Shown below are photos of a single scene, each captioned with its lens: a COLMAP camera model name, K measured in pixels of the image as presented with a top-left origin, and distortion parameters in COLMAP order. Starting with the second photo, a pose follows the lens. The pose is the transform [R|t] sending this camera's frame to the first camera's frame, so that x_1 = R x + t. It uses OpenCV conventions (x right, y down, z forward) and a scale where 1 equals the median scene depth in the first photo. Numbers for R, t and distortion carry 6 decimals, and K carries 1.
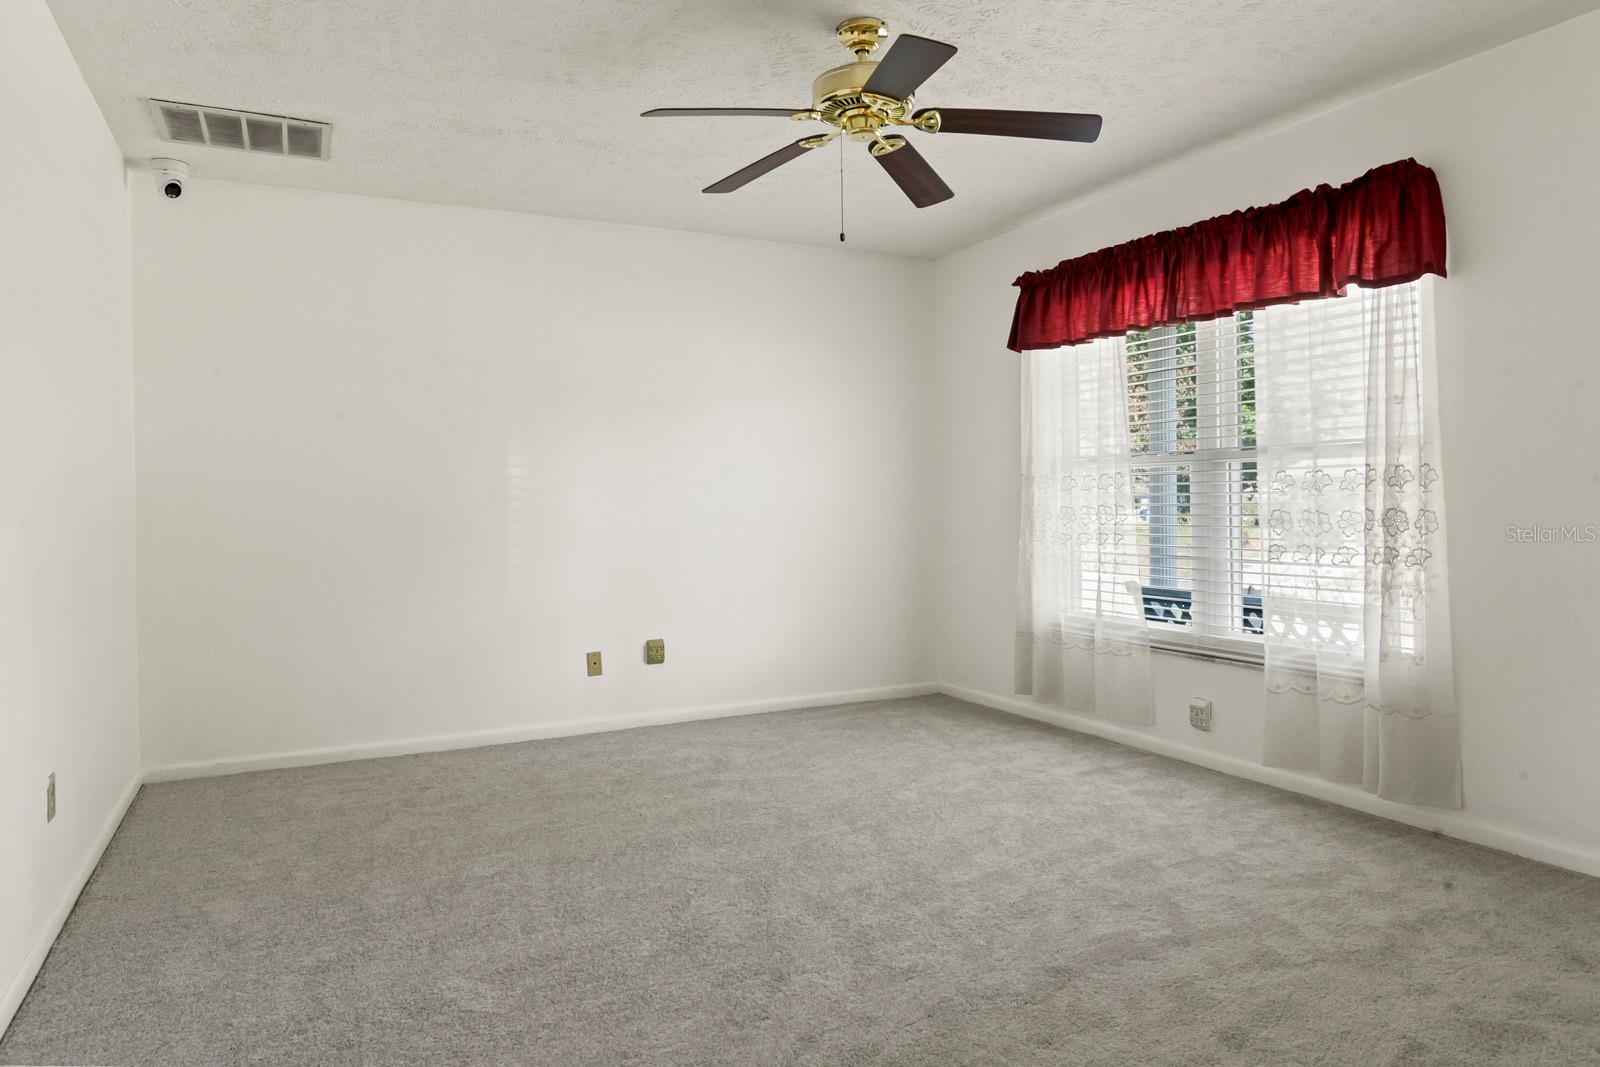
lens RADIAL K [[1006.9, 0, 800.0], [0, 1006.9, 493.7], [0, 0, 1]] dist [0.001040, 0.000416]
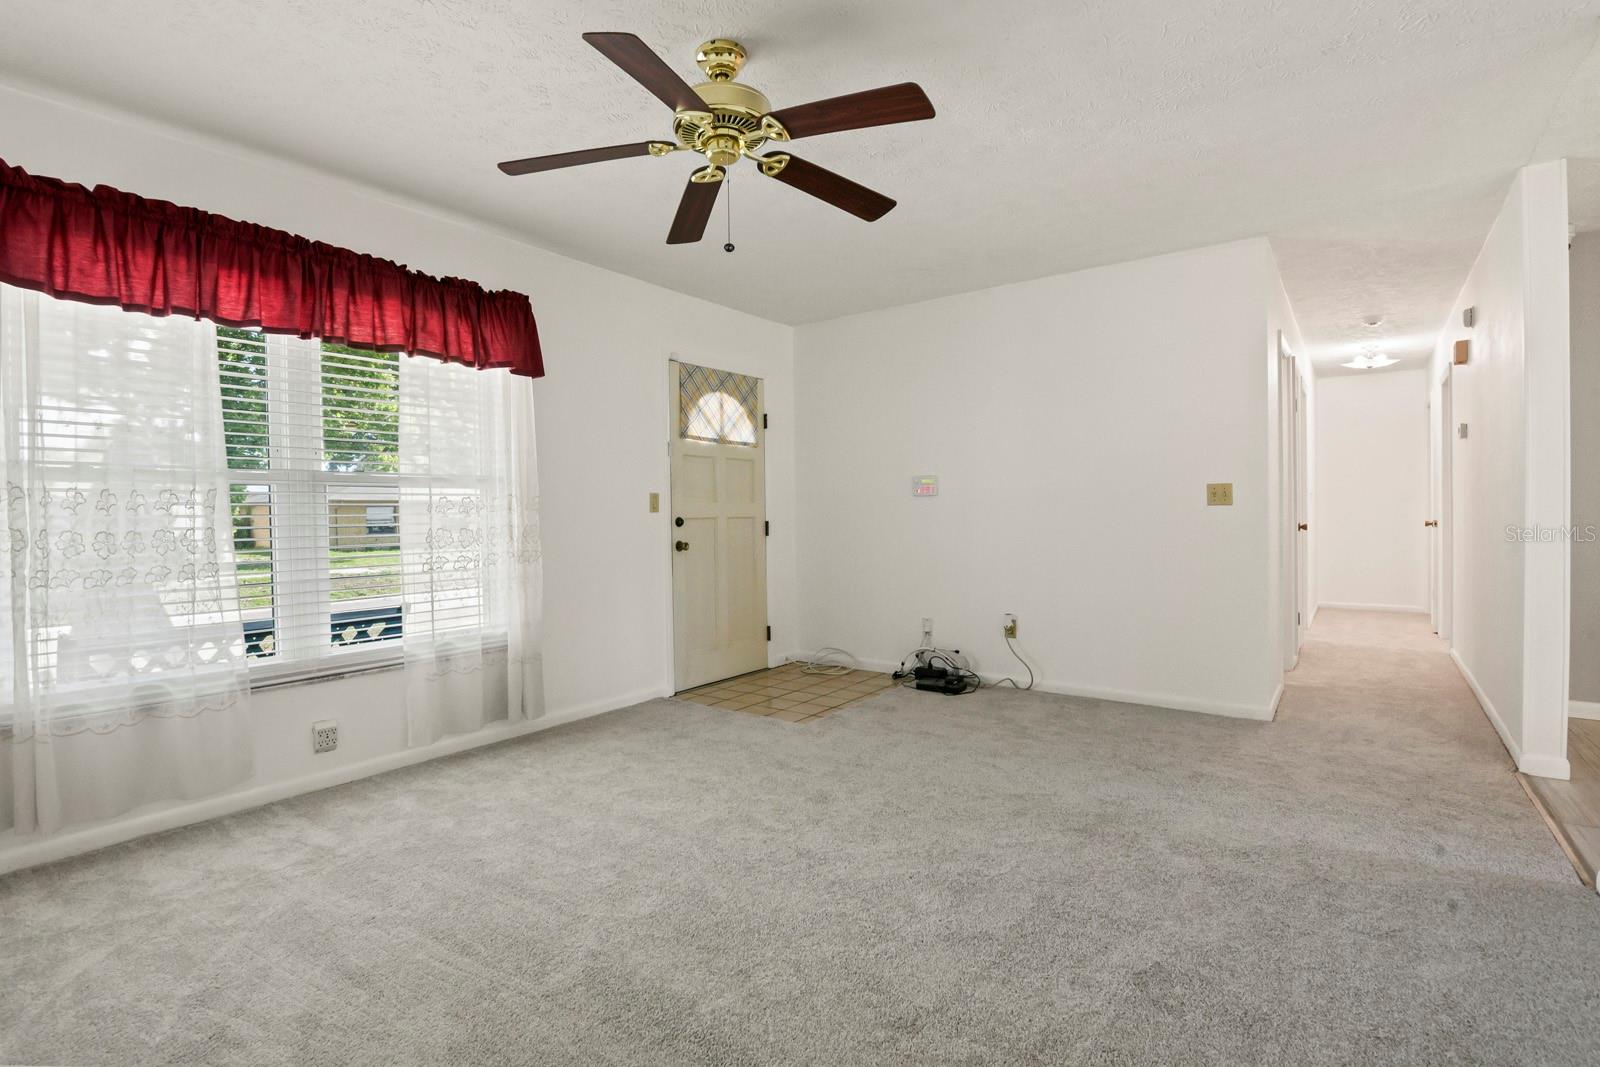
lens RADIAL K [[774.3, 0, 802.4], [0, 774.3, 526.7], [0, 0, 1]] dist [-0.023267, -0.000274]
pose [[-0.459368, 0.000184, 0.888246, -0.540683], [0.010221, 0.999935, 0.005080, 0.013521], [-0.888187, 0.011412, -0.459340, 1.014849]]
